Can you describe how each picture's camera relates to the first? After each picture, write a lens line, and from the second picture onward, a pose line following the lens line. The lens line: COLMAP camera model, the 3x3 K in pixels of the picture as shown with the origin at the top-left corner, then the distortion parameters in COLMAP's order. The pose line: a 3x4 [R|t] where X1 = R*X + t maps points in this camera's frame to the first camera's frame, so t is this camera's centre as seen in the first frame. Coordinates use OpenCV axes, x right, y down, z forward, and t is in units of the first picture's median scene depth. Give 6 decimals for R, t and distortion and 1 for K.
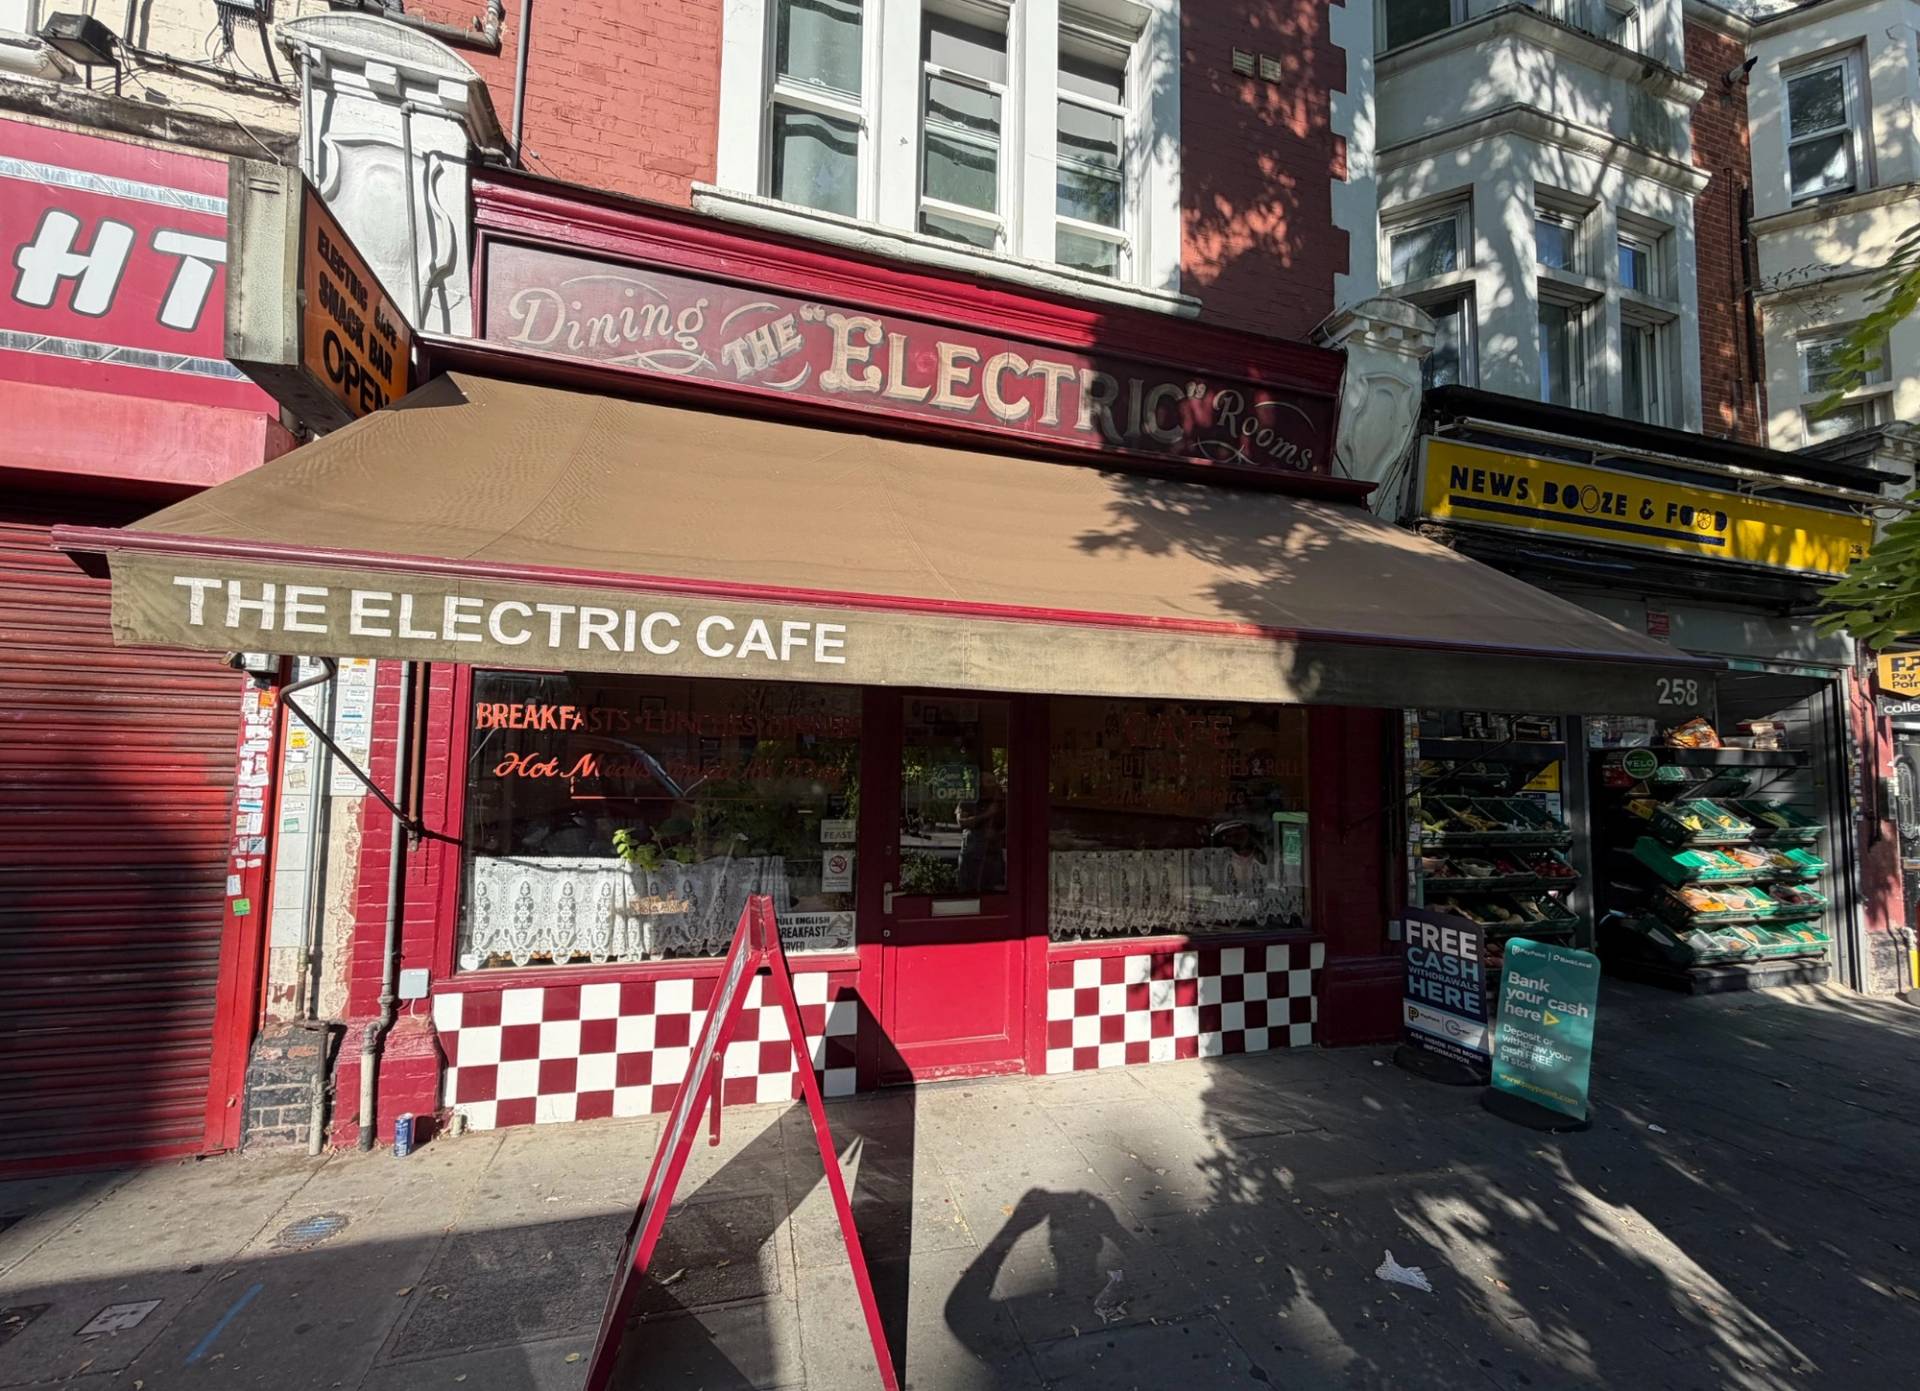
lens RADIAL K [[772.6, 0, 954.6], [0, 772.6, 706.1], [0, 0, 1]] dist [0.000517, -0.000195]
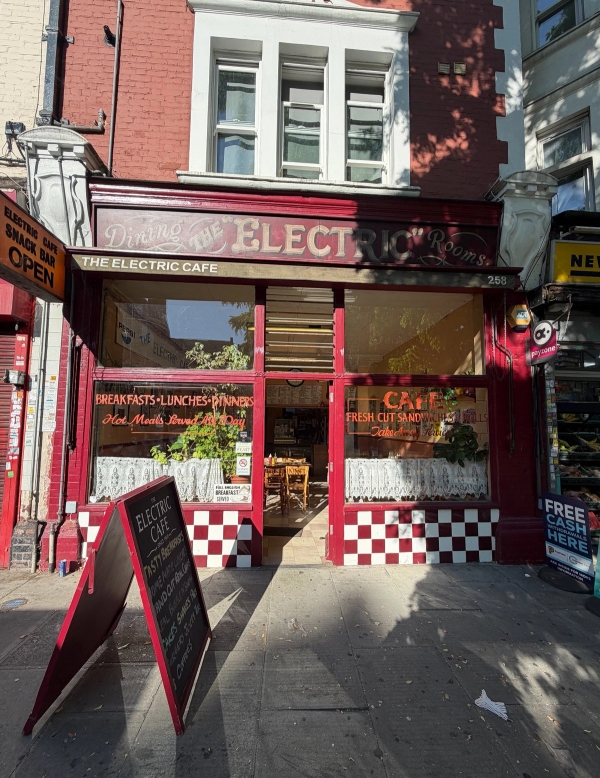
lens RADIAL K [[324.8, 0, 295.6], [0, 324.8, 394.7], [0, 0, 1]] dist [0.001538, -0.001318]
pose [[0.973772, -0.027307, -0.225883, 0.217013], [0.025590, 0.999617, -0.010529, 0.022335], [0.226084, 0.004473, 0.974097, 0.120992]]
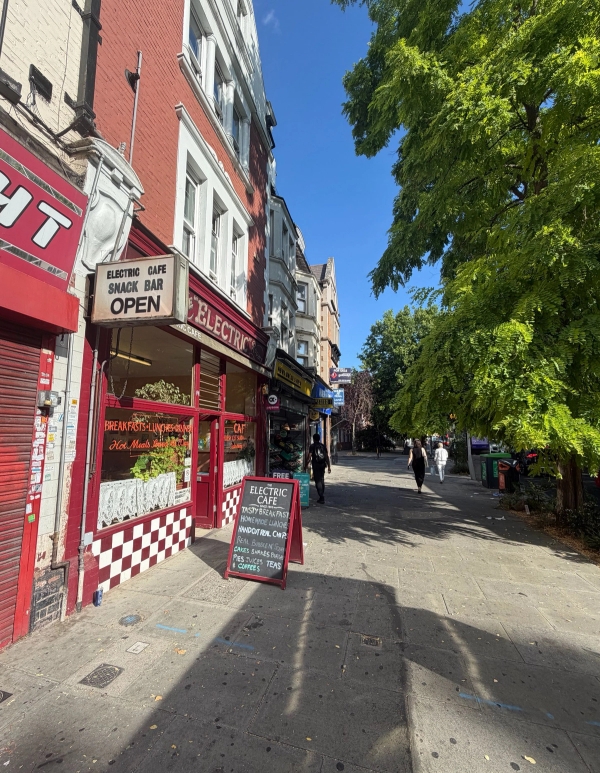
lens RADIAL K [[325.2, 0, 305.8], [0, 325.2, 389.0], [0, 0, 1]] dist [0.002902, -0.000584]
pose [[0.502189, 0.104587, 0.858410, -1.095808], [-0.063743, 0.994436, -0.083869, -0.053486], [-0.862405, -0.012599, 0.506061, -0.077580]]
